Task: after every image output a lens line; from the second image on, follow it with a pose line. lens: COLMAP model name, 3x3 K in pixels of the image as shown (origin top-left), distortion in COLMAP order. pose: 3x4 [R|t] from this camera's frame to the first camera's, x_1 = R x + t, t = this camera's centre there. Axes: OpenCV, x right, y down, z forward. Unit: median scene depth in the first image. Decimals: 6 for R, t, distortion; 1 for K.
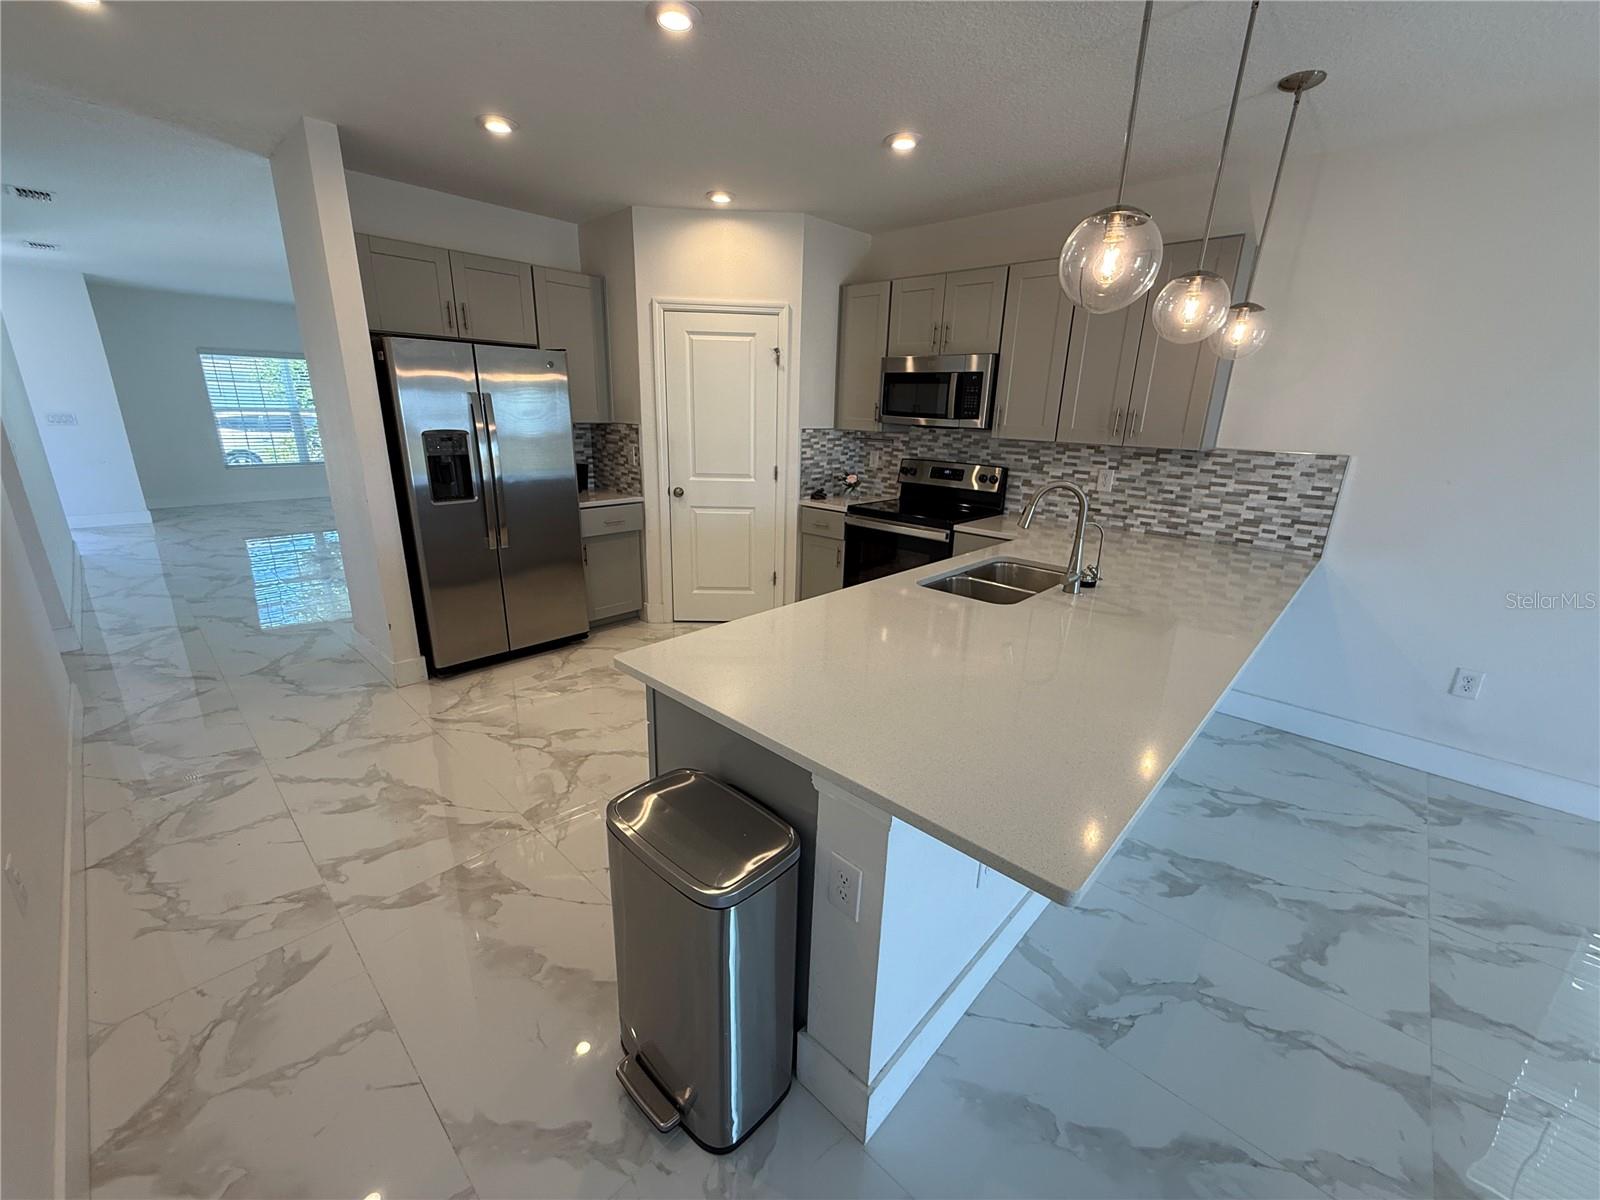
lens RADIAL K [[639.3, 0, 794.5], [0, 639.3, 599.6], [0, 0, 1]] dist [-0.001537, 0.000374]
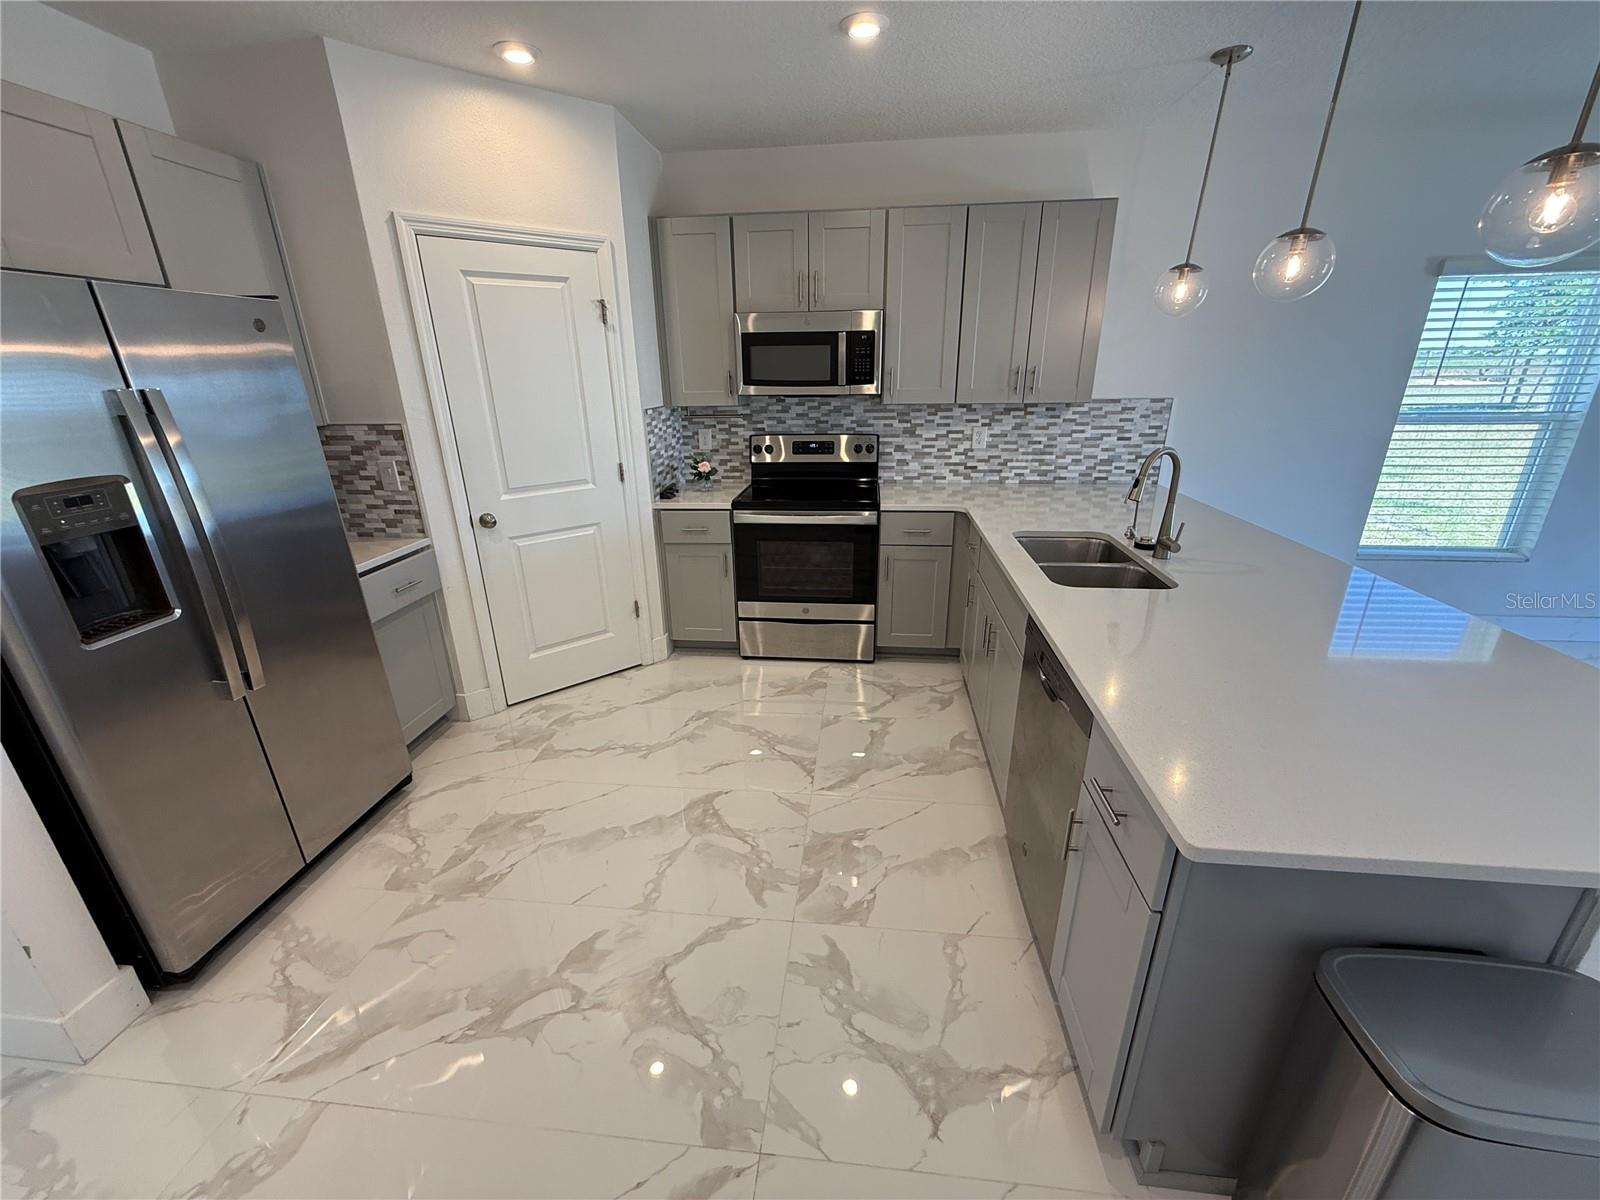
lens RADIAL K [[639.3, 0, 799.0], [0, 639.3, 600.5], [0, 0, 1]] dist [-0.001537, 0.000374]
pose [[0.796570, -0.243984, 0.553126, -0.359629], [0.211261, 0.969602, 0.123451, -0.116719], [-0.566432, 0.018516, 0.823901, 0.313303]]
